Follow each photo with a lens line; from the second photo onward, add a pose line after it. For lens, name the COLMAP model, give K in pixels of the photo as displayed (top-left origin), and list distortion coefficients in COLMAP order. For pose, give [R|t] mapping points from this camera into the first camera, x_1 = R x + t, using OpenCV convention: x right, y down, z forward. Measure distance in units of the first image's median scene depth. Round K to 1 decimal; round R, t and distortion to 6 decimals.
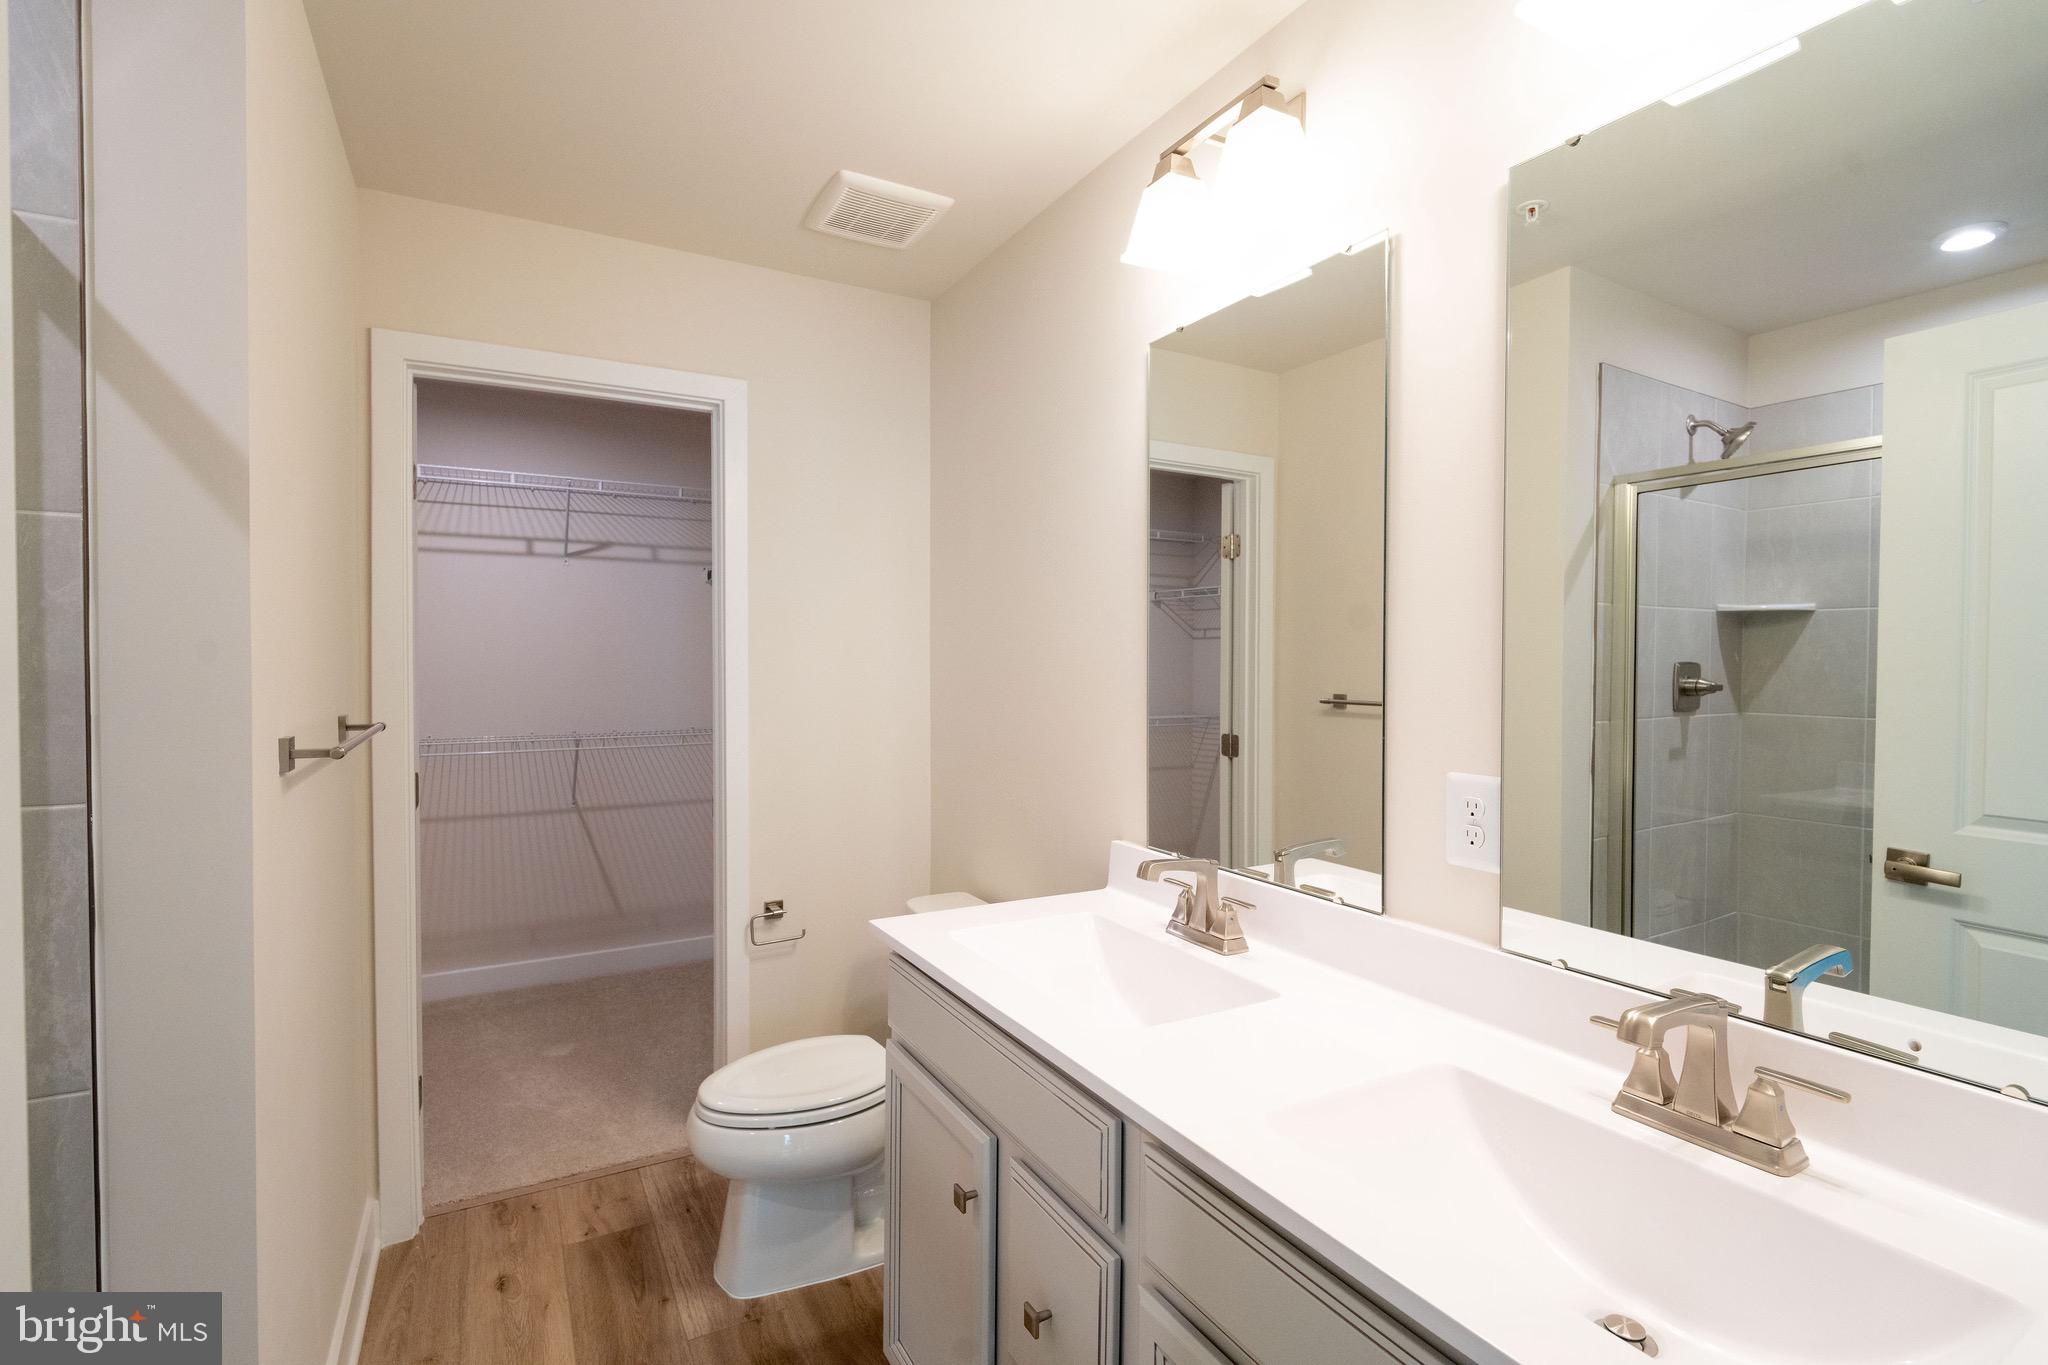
lens RADIAL K [[946.0, 0, 1019.9], [0, 946.0, 678.6], [0, 0, 1]] dist [-0.003149, -0.003480]
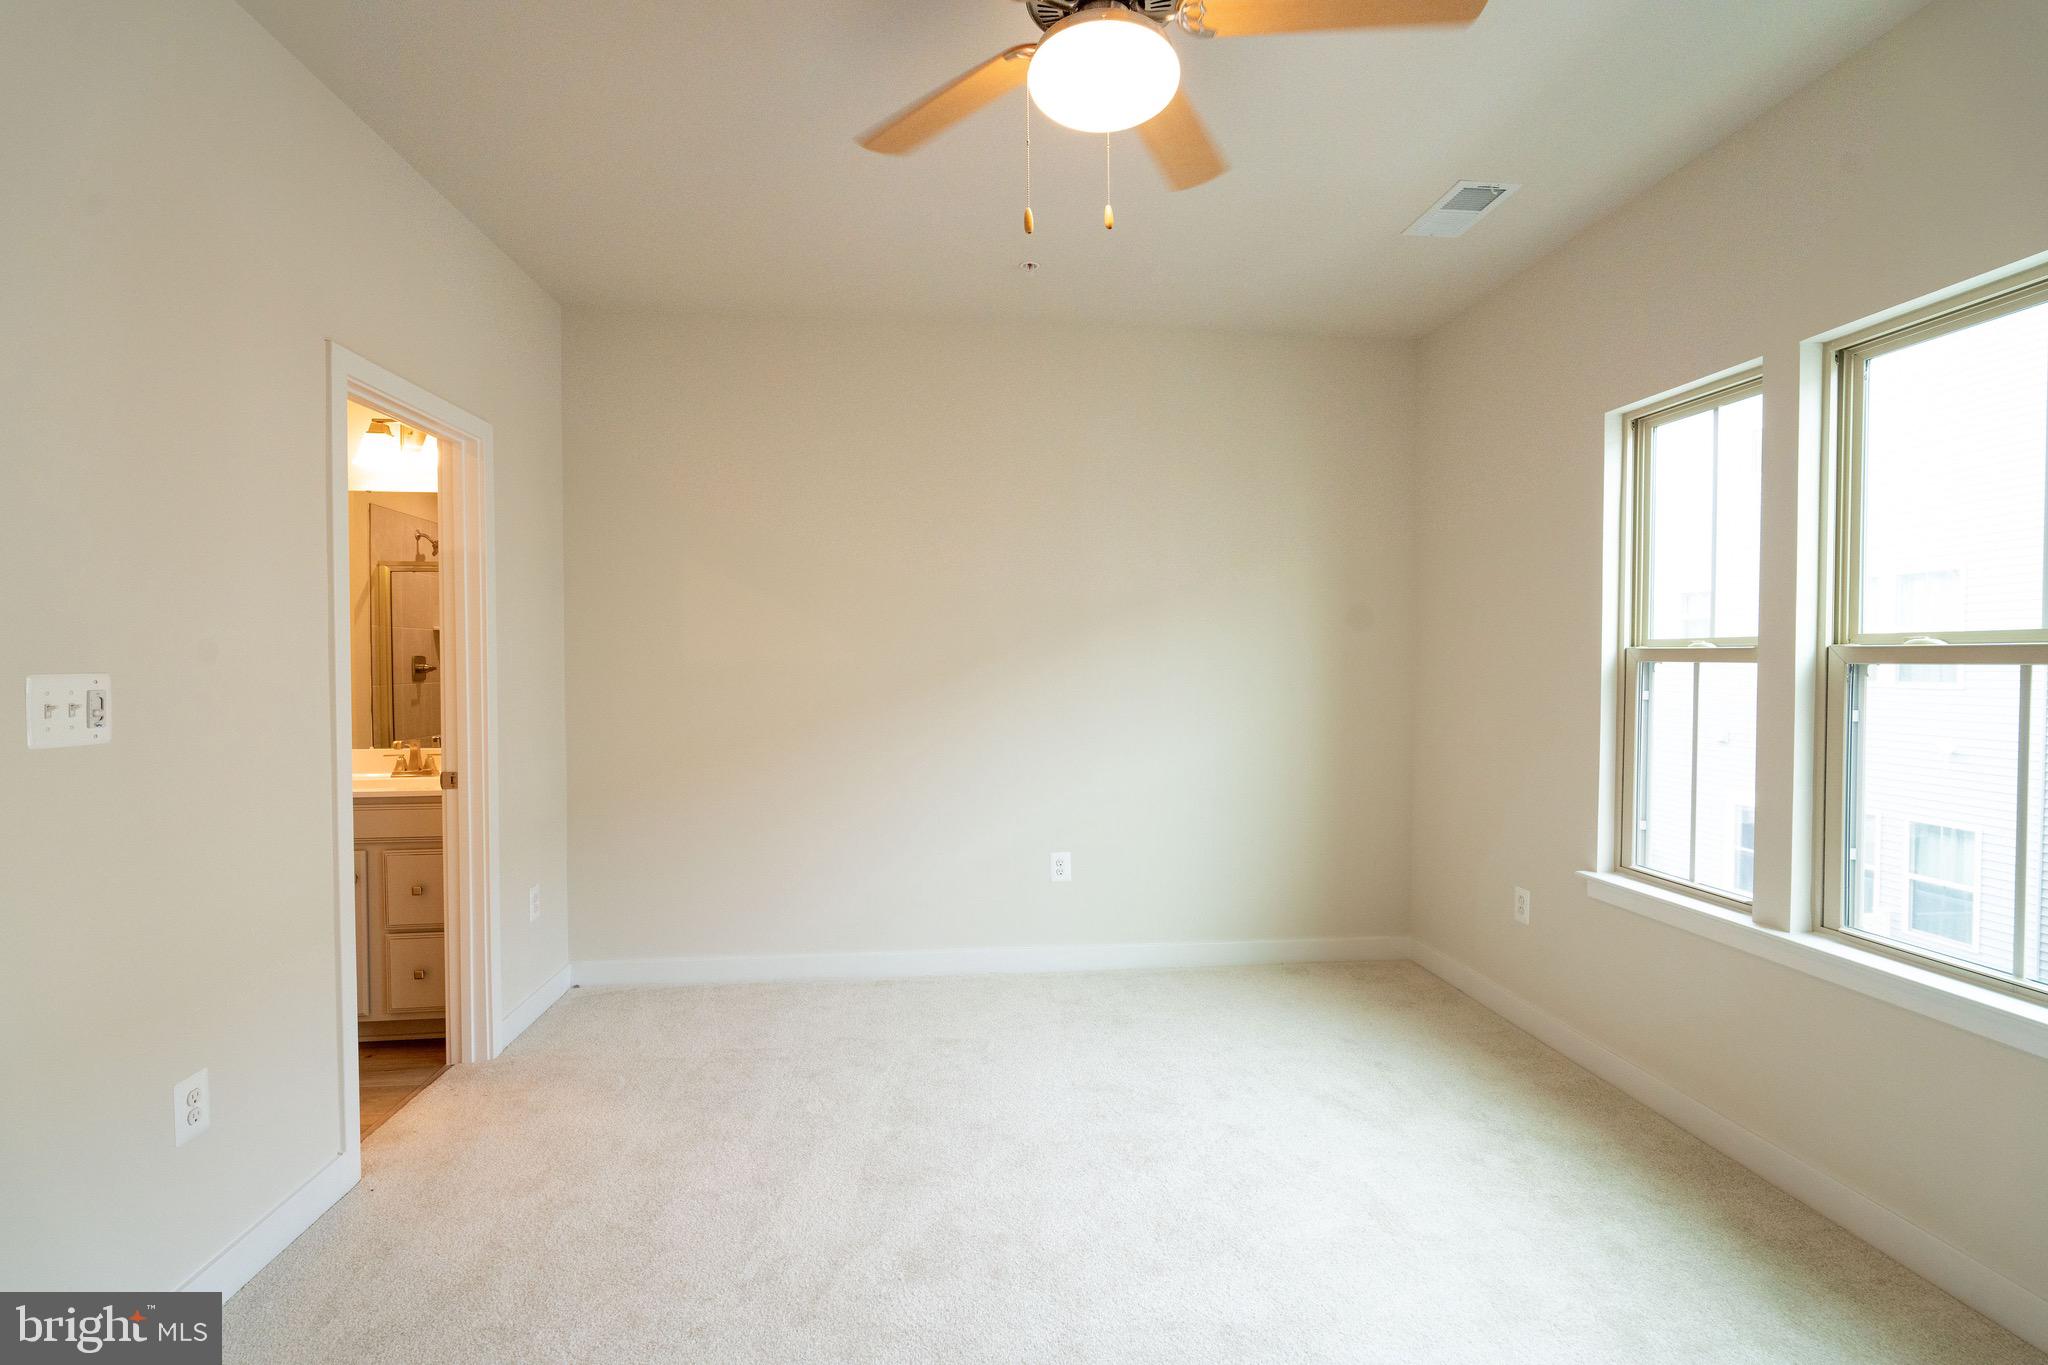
lens RADIAL K [[946.0, 0, 1032.3], [0, 946.0, 675.2], [0, 0, 1]] dist [-0.003149, -0.003480]
pose [[0.386123, -0.022652, 0.922169, -0.631484], [0.021149, 0.999653, 0.015700, 0.019262], [-0.922205, 0.013441, 0.386468, -0.964051]]
